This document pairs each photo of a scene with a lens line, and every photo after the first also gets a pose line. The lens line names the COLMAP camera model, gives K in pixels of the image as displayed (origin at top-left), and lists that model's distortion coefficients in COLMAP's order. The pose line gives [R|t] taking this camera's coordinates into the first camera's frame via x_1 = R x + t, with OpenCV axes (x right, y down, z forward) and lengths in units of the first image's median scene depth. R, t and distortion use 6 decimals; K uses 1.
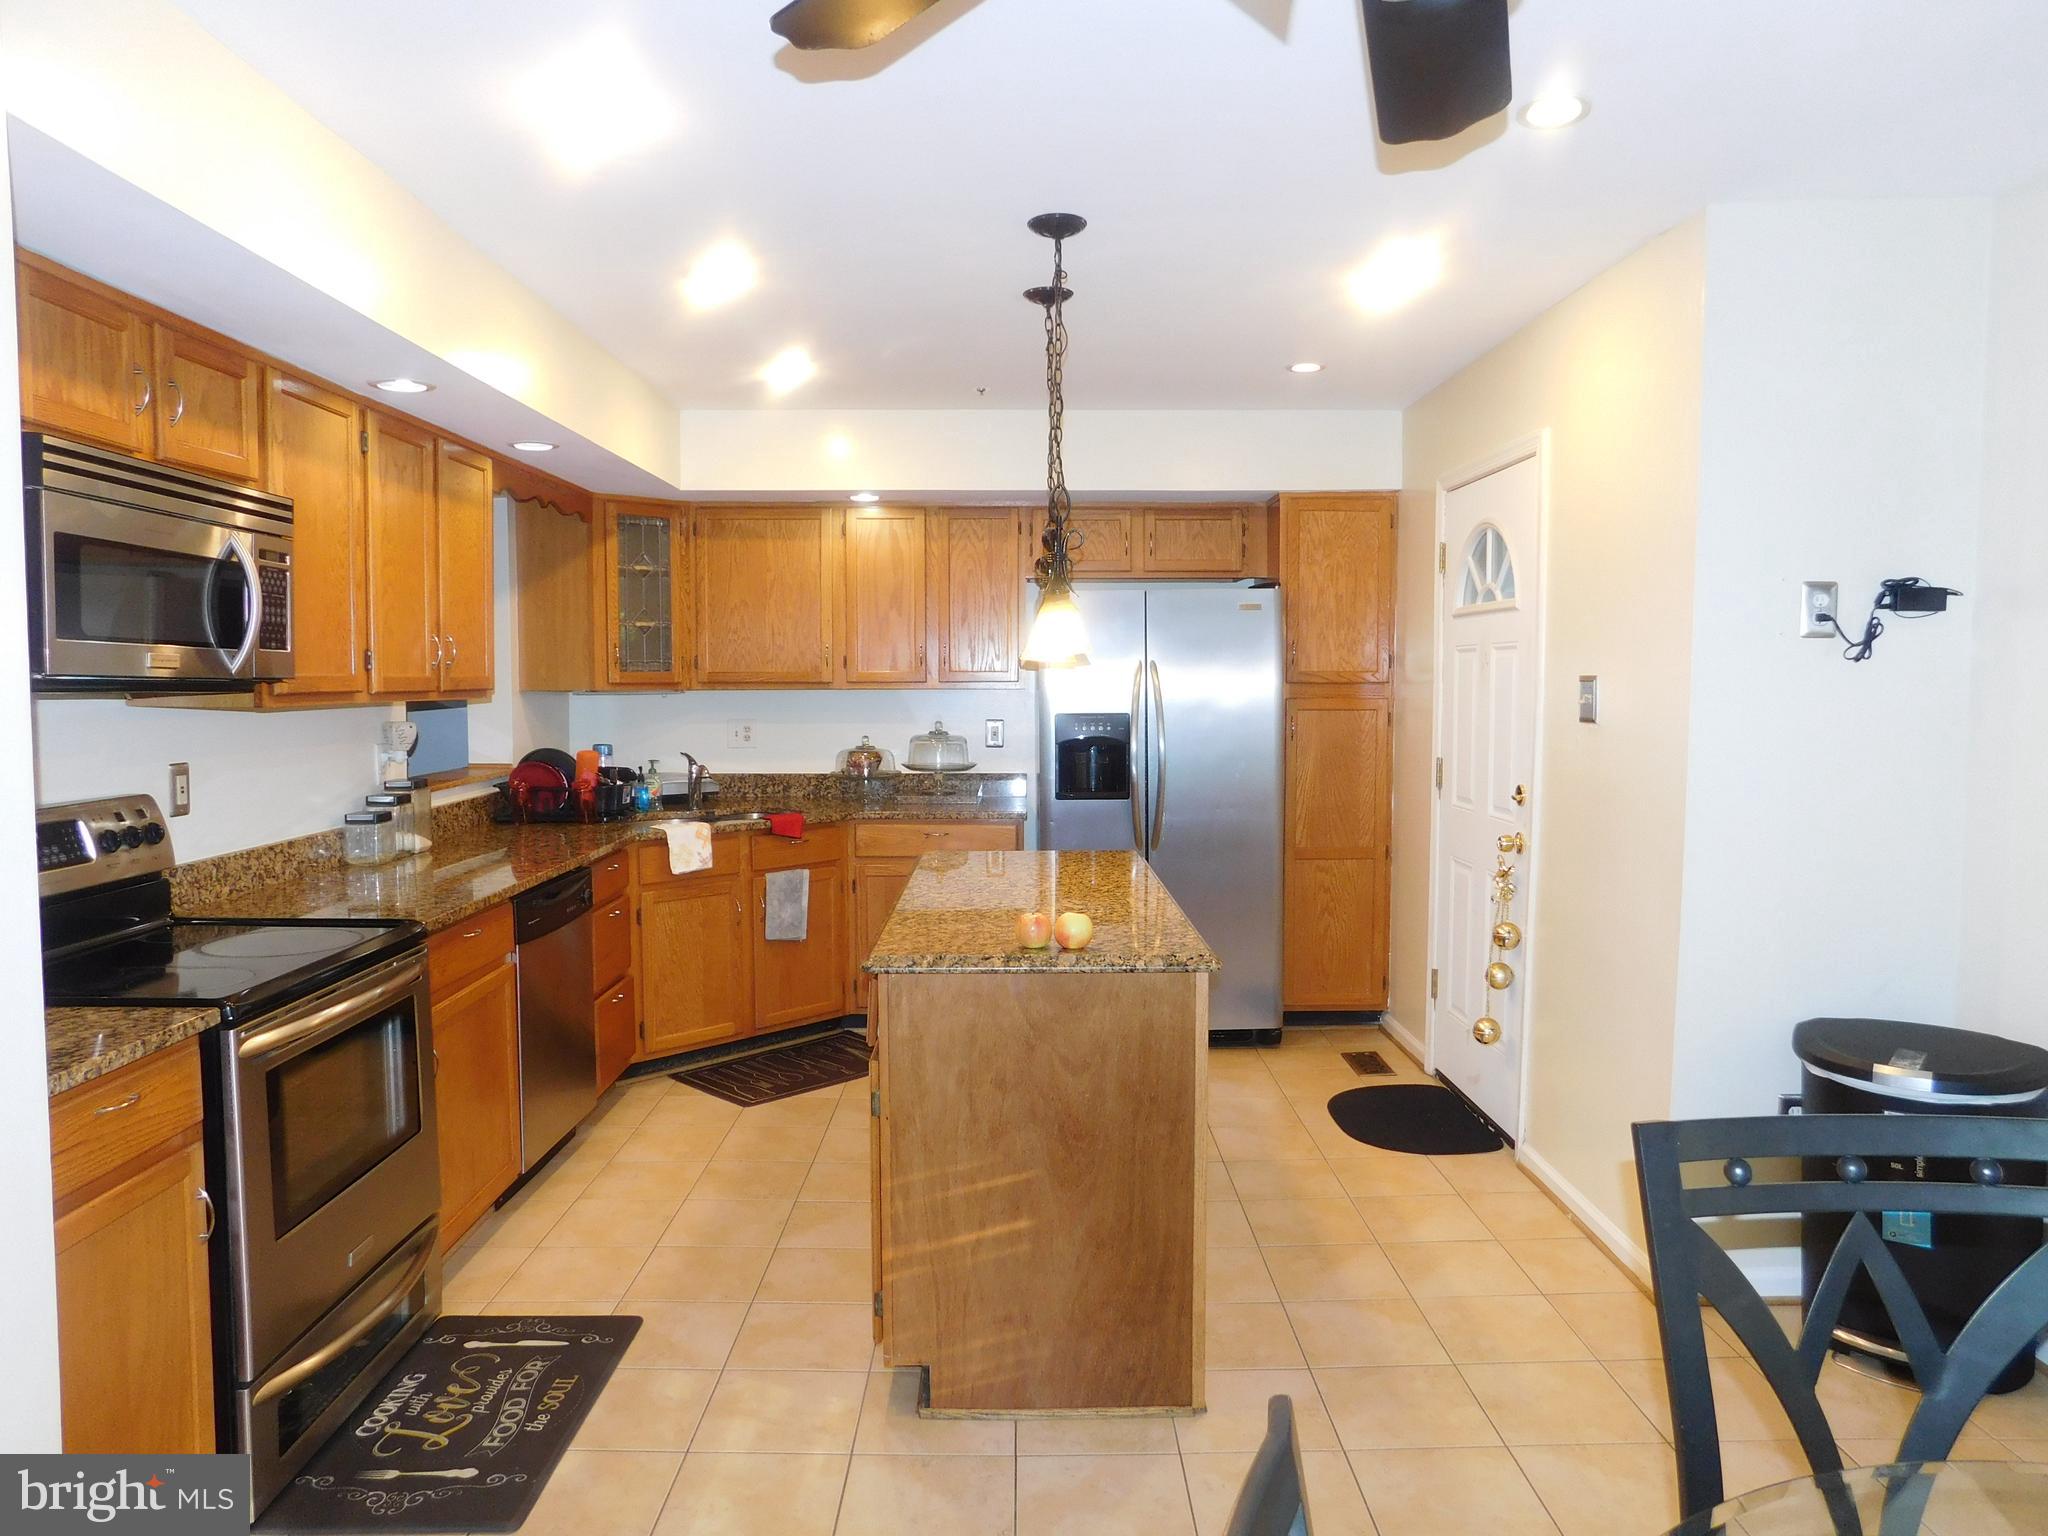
lens RADIAL K [[1338.6, 0, 1024.0], [0, 1338.6, 768.0], [0, 0, 1]] dist [-0.081607, 0.056457]
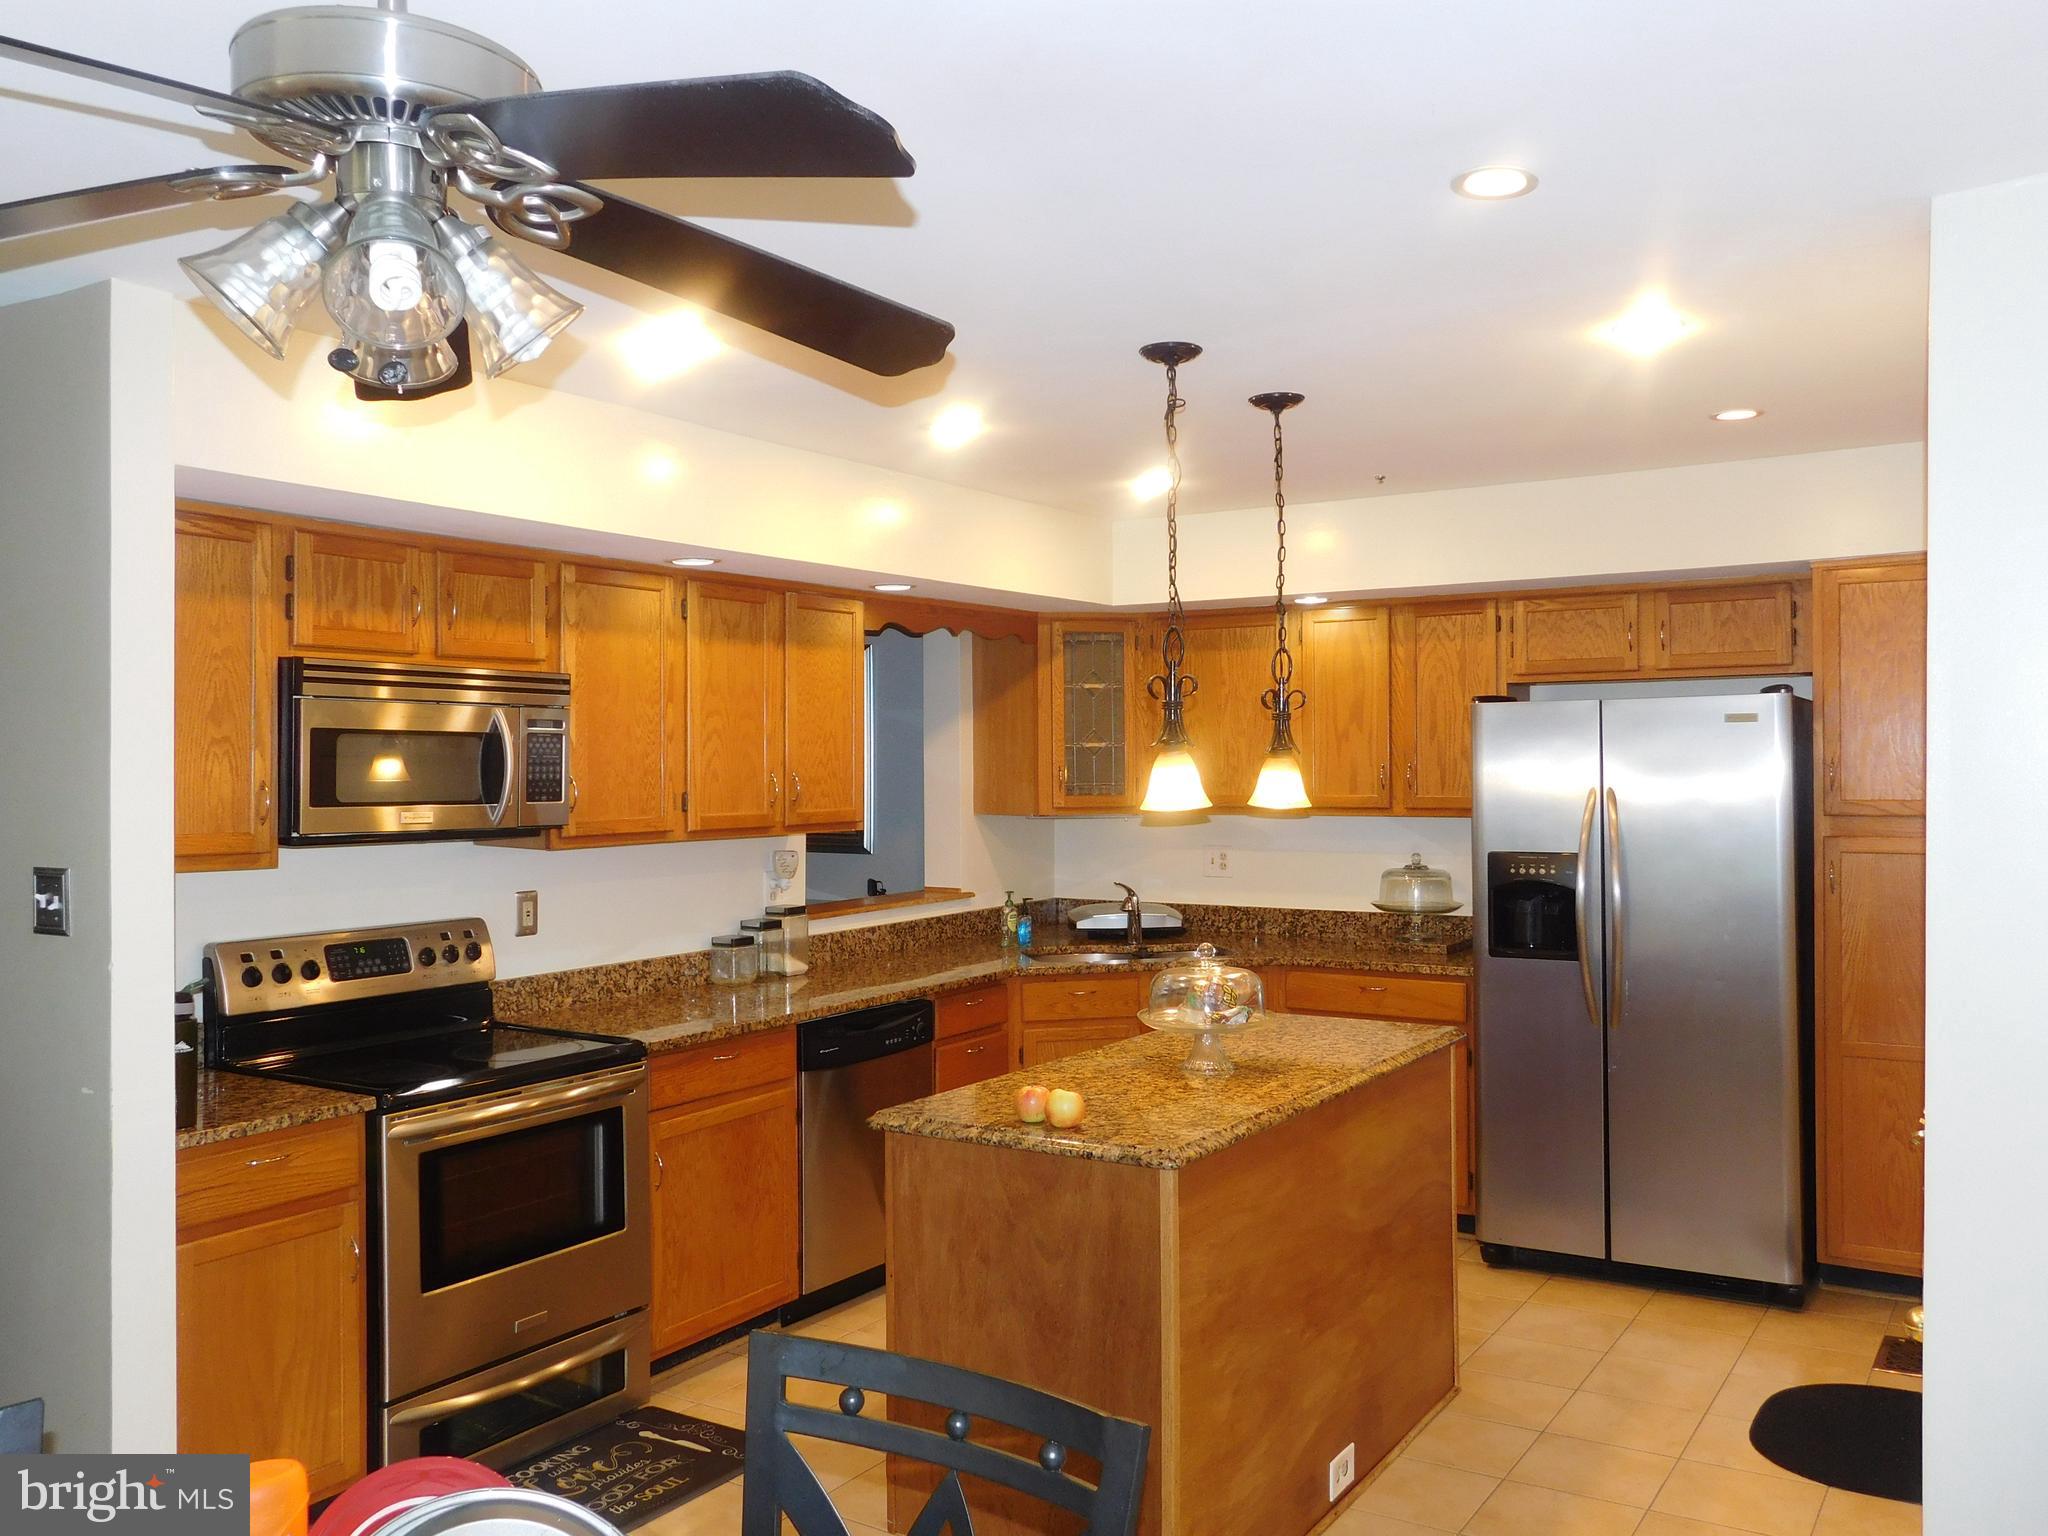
lens RADIAL K [[1641.0, 0, 1024.0], [0, 1641.0, 768.0], [0, 0, 1]] dist [-0.009775, 0.002133]
pose [[0.839372, -0.005277, -0.543531, 0.509252], [-0.028658, 0.998132, -0.053947, -0.044953], [0.542801, 0.060858, 0.837654, -0.011871]]
